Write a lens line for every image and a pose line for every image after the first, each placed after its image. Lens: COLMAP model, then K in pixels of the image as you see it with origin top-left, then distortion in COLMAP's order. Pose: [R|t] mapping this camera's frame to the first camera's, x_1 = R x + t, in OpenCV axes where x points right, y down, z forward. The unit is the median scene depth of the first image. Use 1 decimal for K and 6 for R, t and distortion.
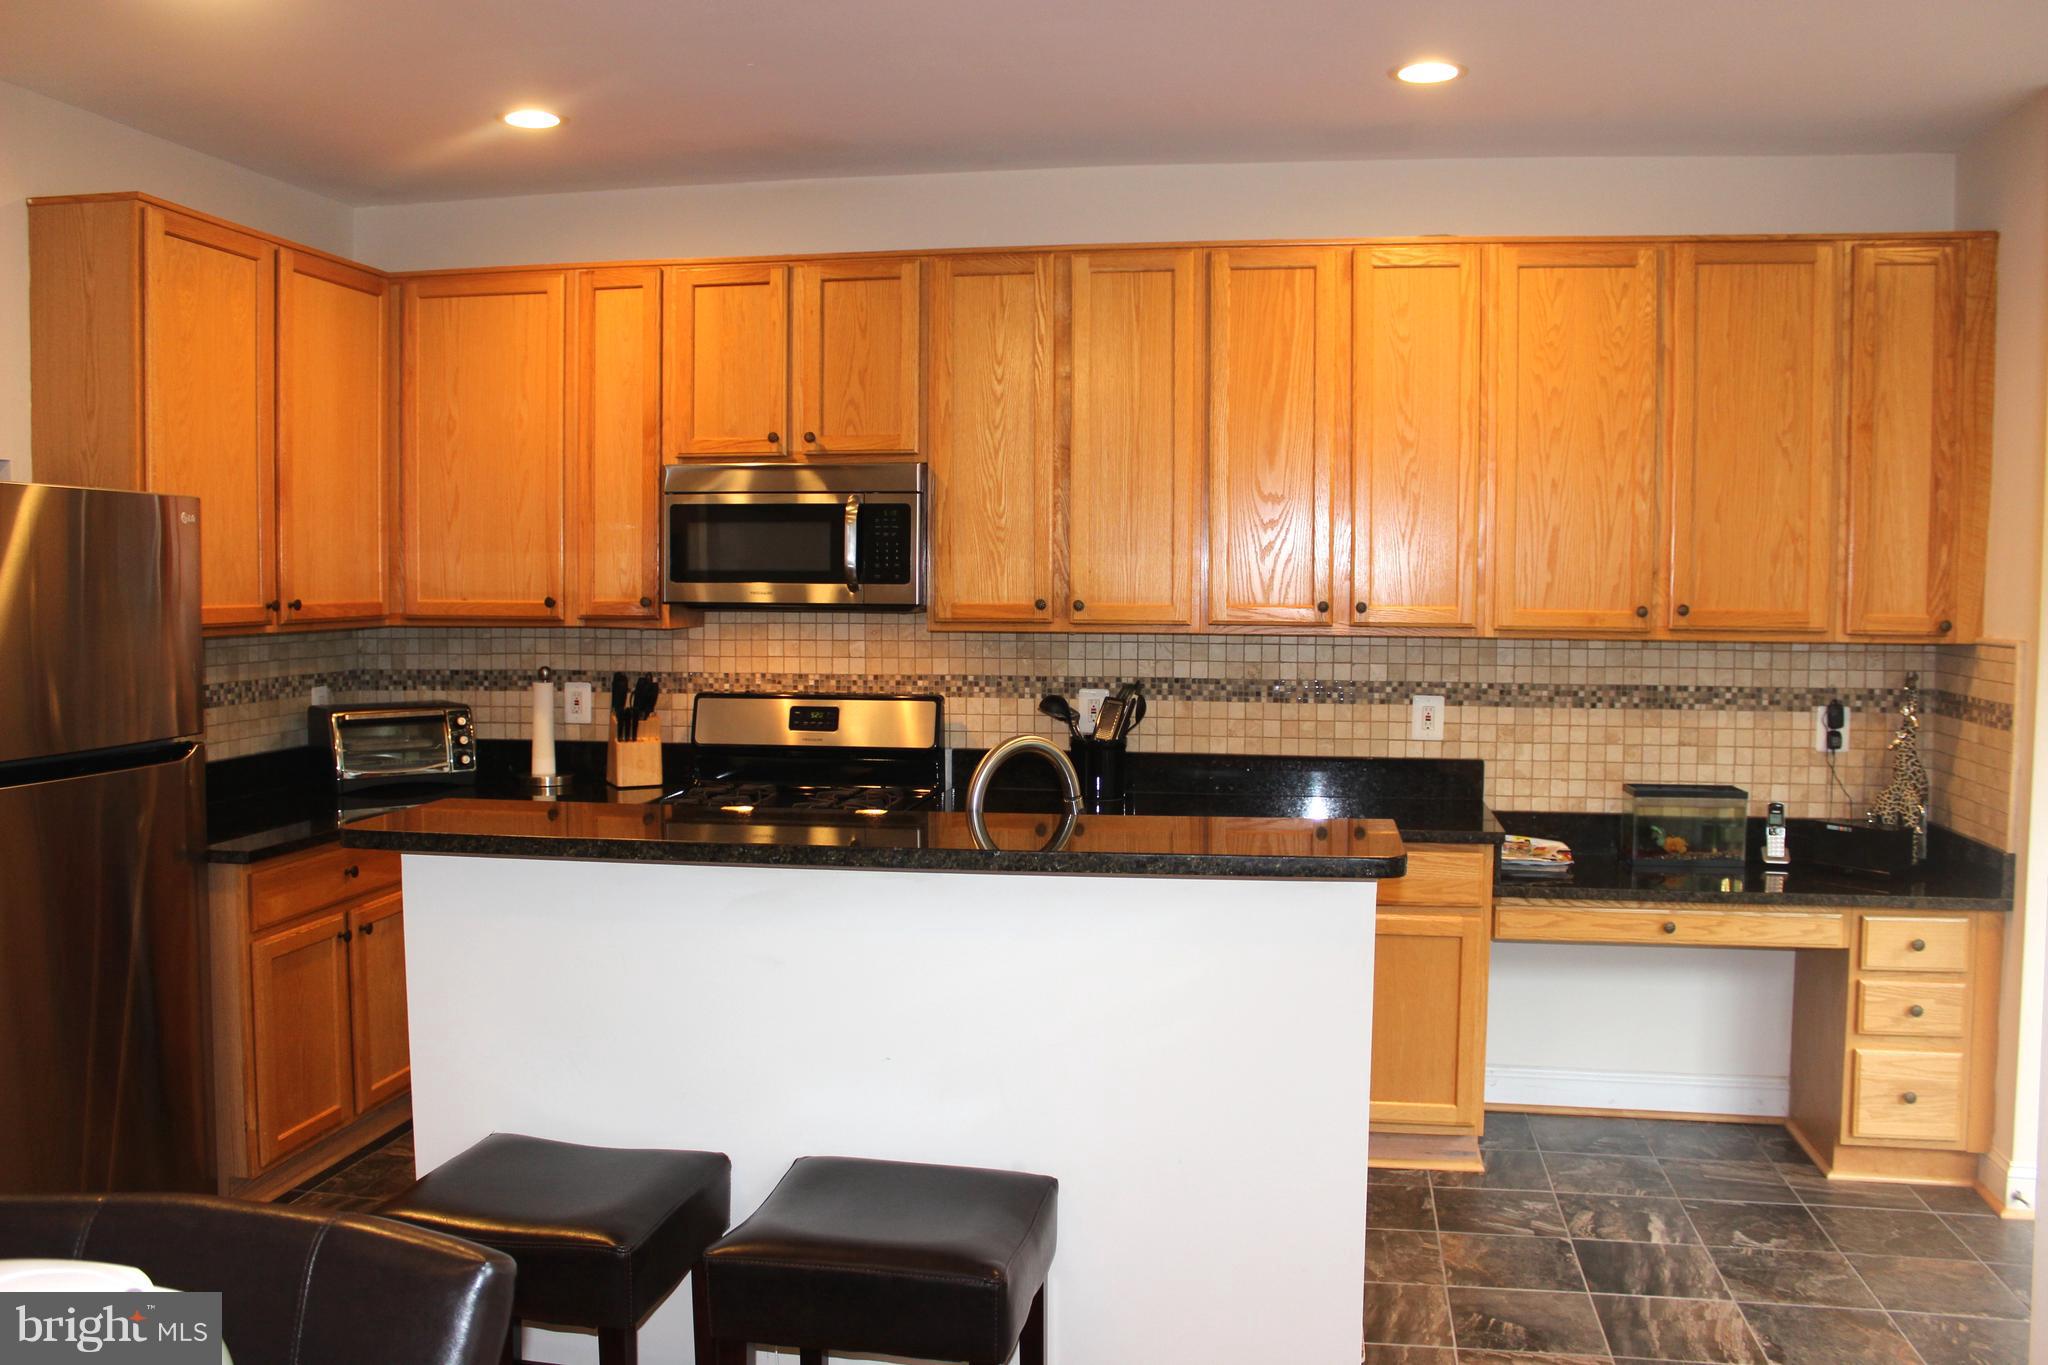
lens RADIAL K [[1696.4, 0, 1024.0], [0, 1696.4, 682.5], [0, 0, 1]] dist [-0.167440, 0.140870]
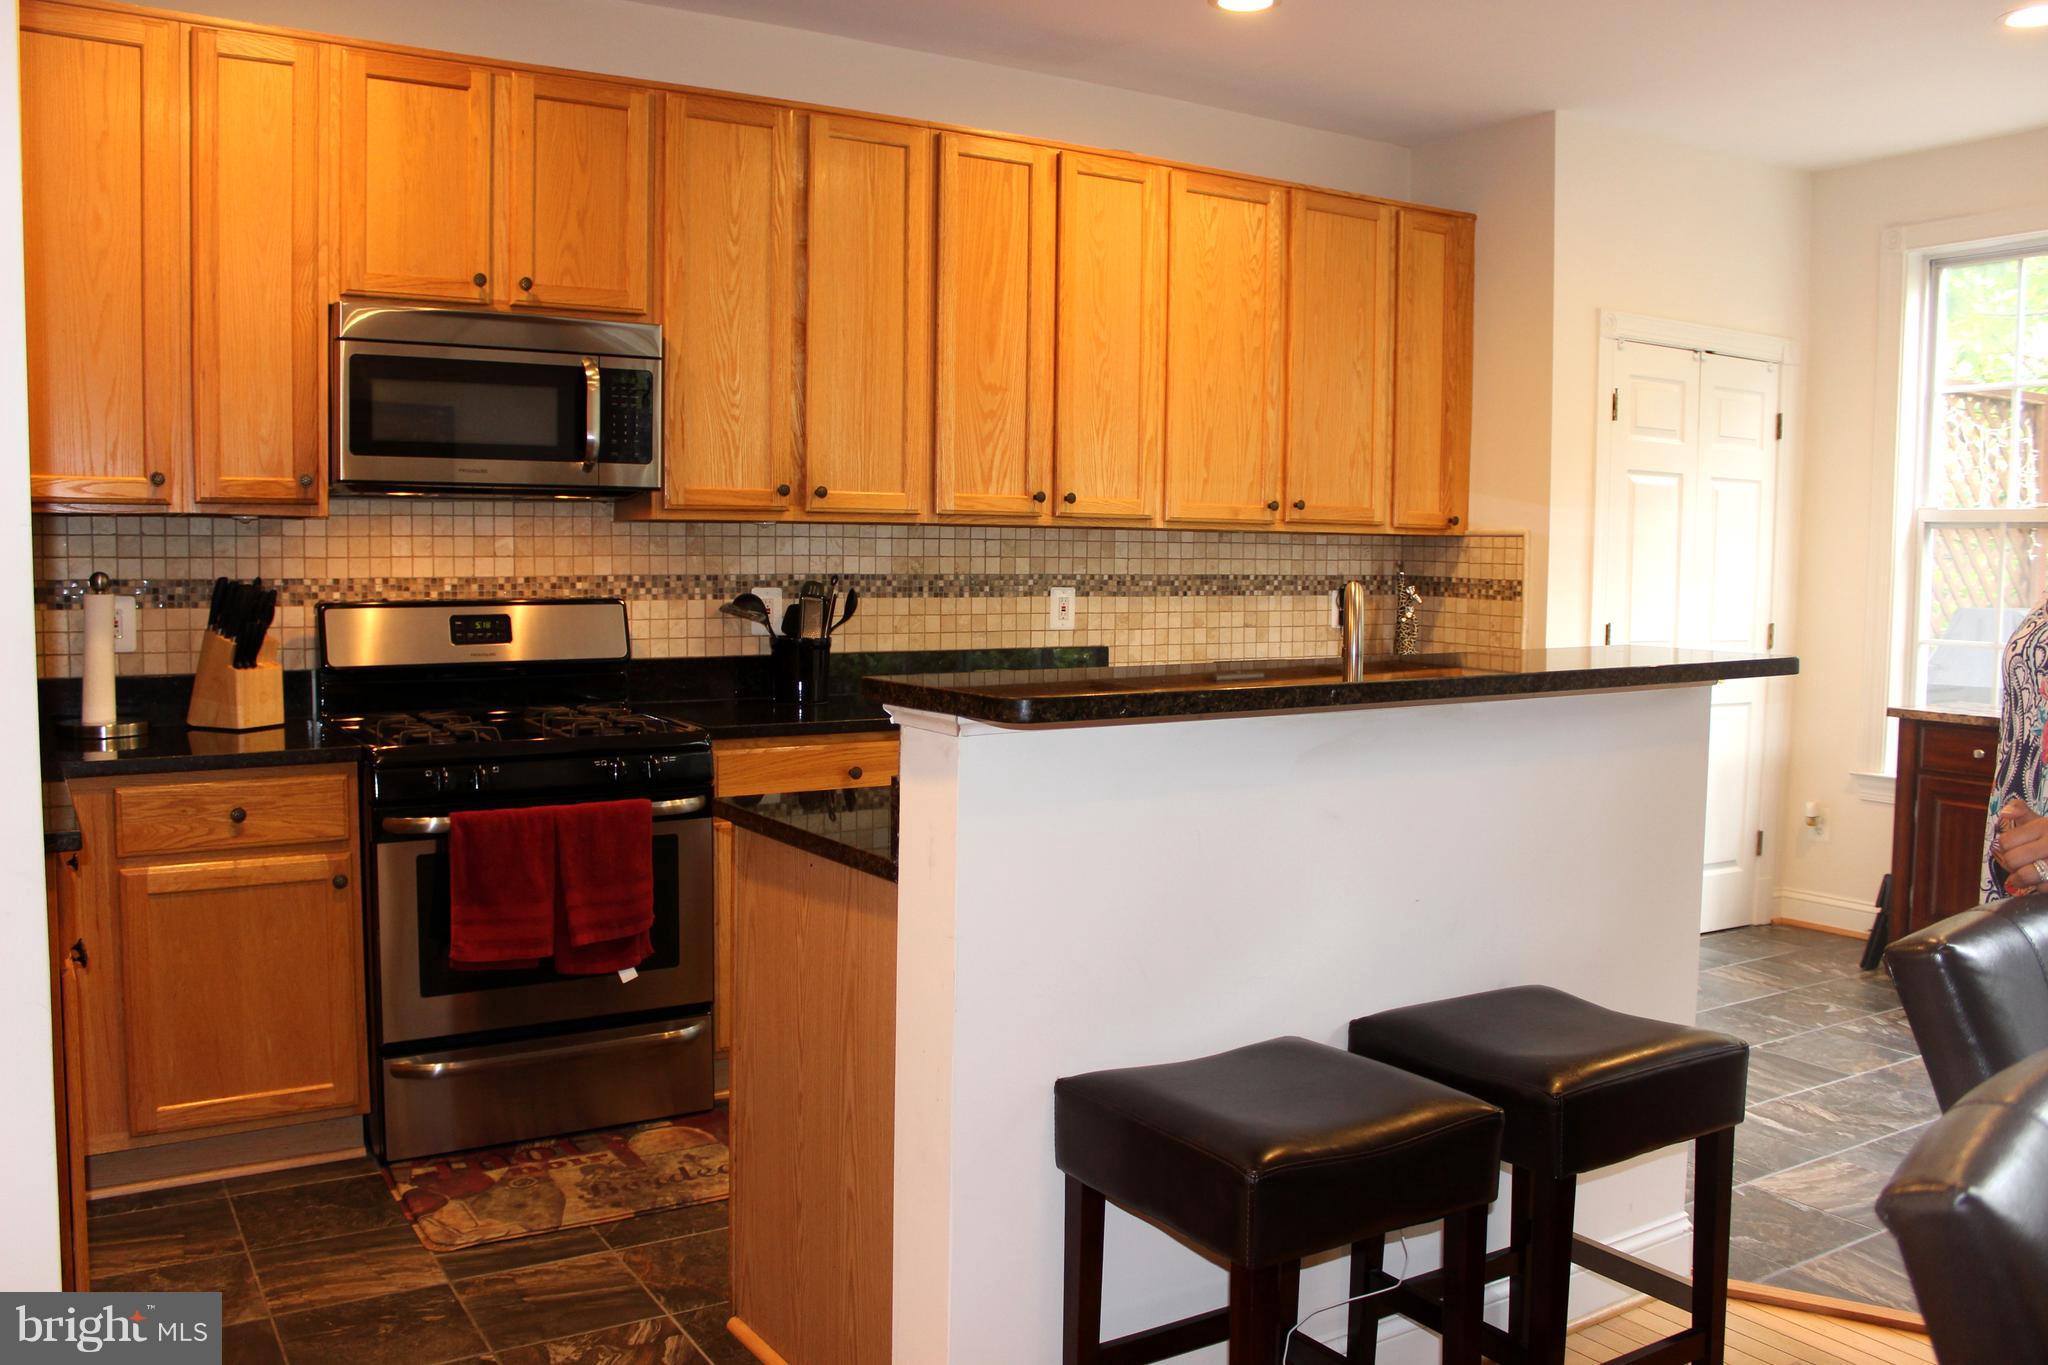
lens RADIAL K [[1696.4, 0, 1024.0], [0, 1696.4, 682.5], [0, 0, 1]] dist [-0.167440, 0.140870]
pose [[0.741022, -0.049723, 0.669637, -0.496745], [0.035979, 0.998762, 0.034348, 0.030274], [-0.670516, -0.001360, 0.741894, 0.230790]]
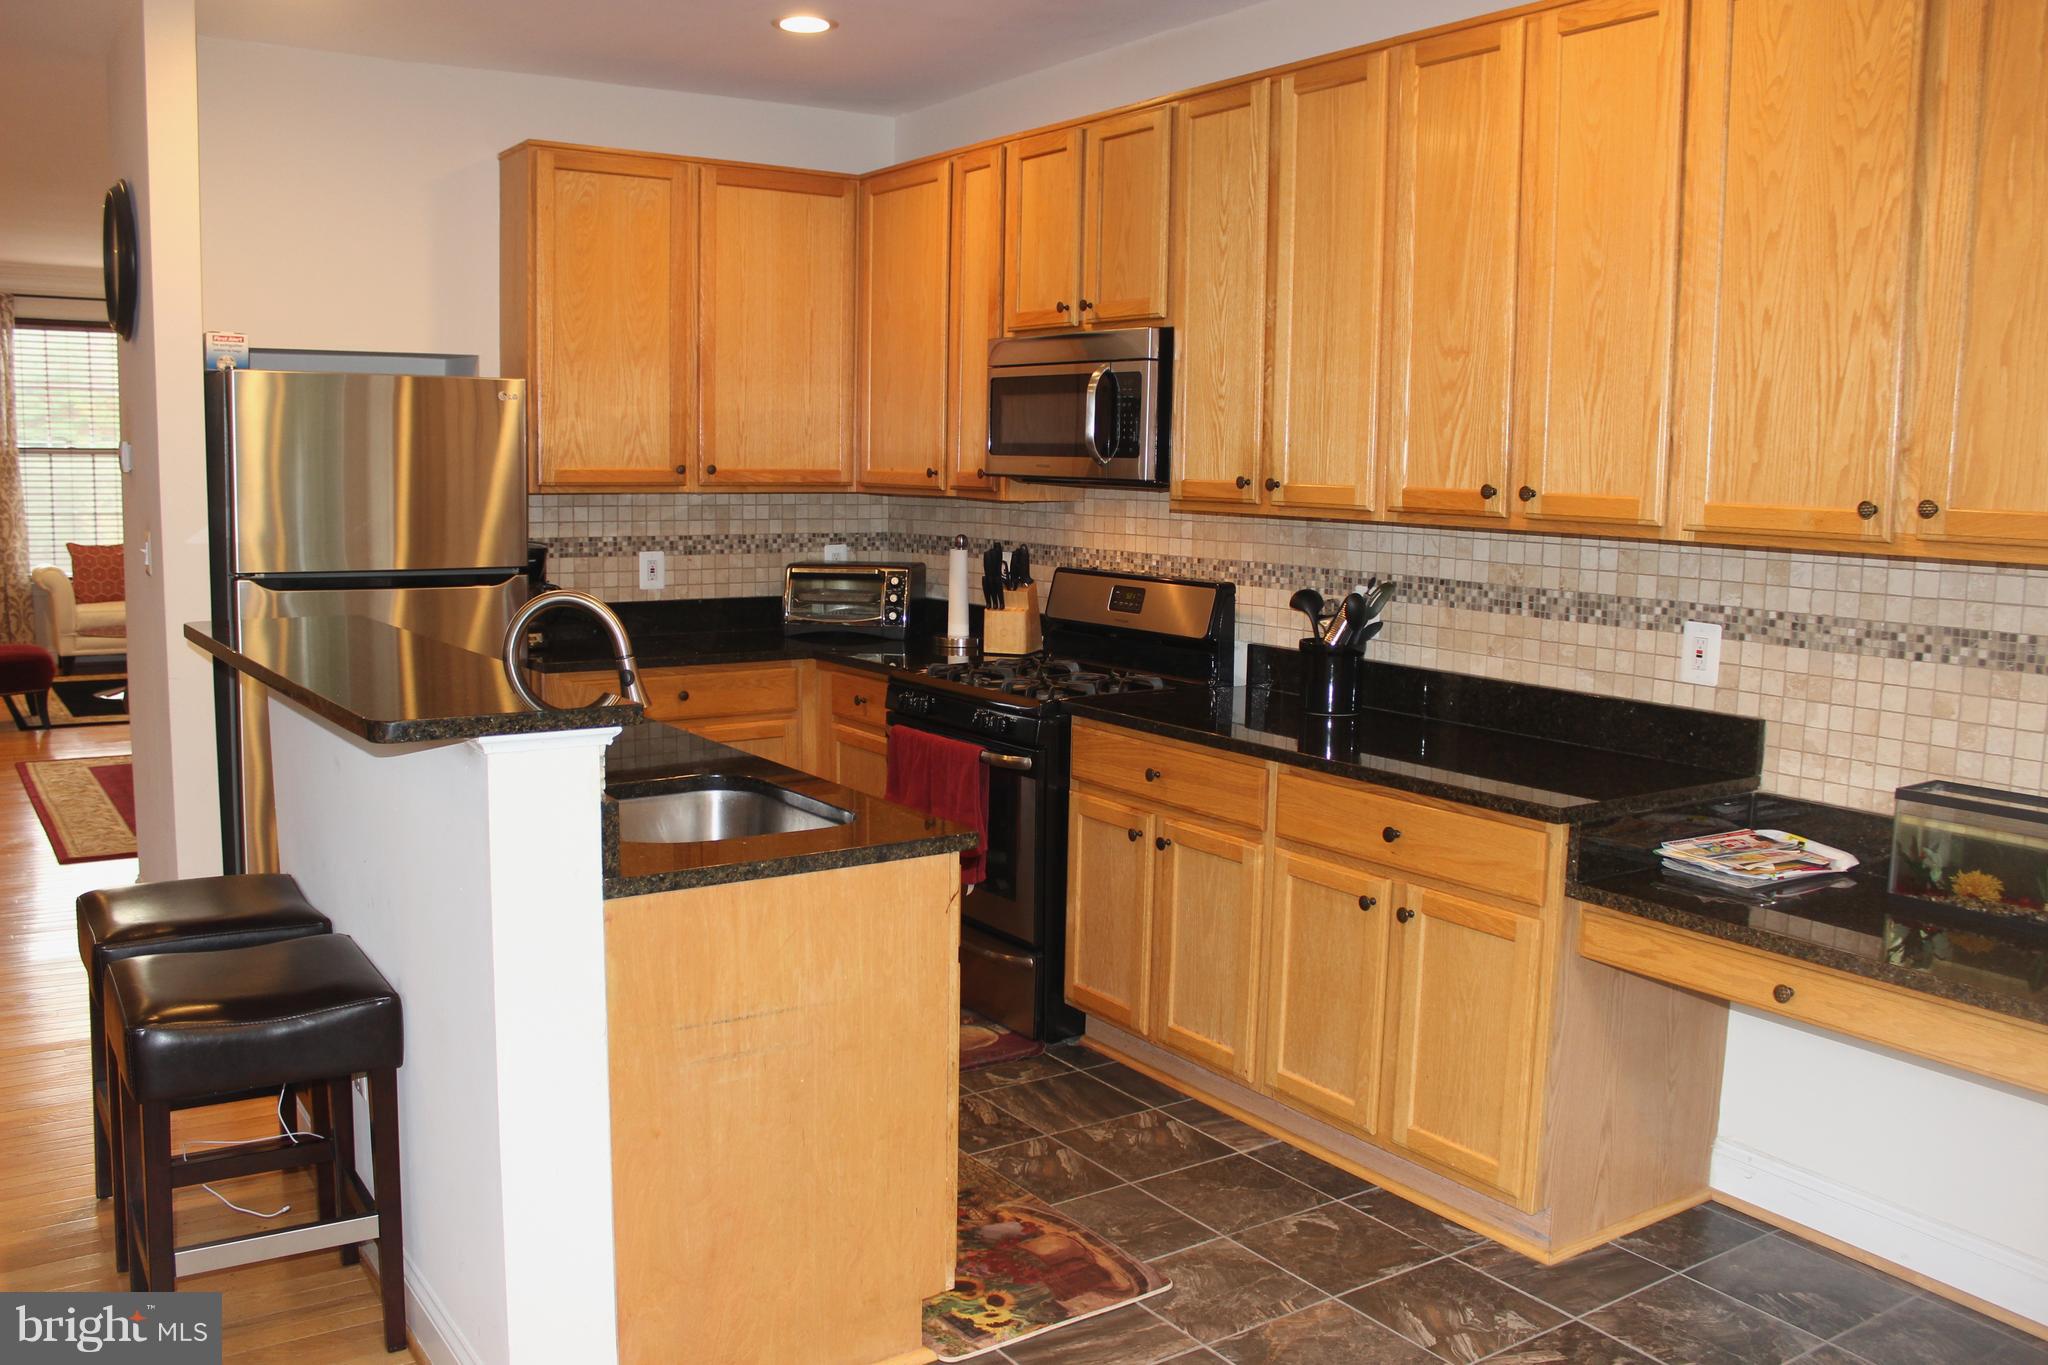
lens RADIAL K [[1696.4, 0, 1024.0], [0, 1696.4, 682.5], [0, 0, 1]] dist [-0.167440, 0.140870]
pose [[0.696734, 0.101450, -0.710119, 0.551237], [-0.061971, 0.994760, 0.081312, -0.006545], [0.714647, -0.012646, 0.699371, 0.296030]]
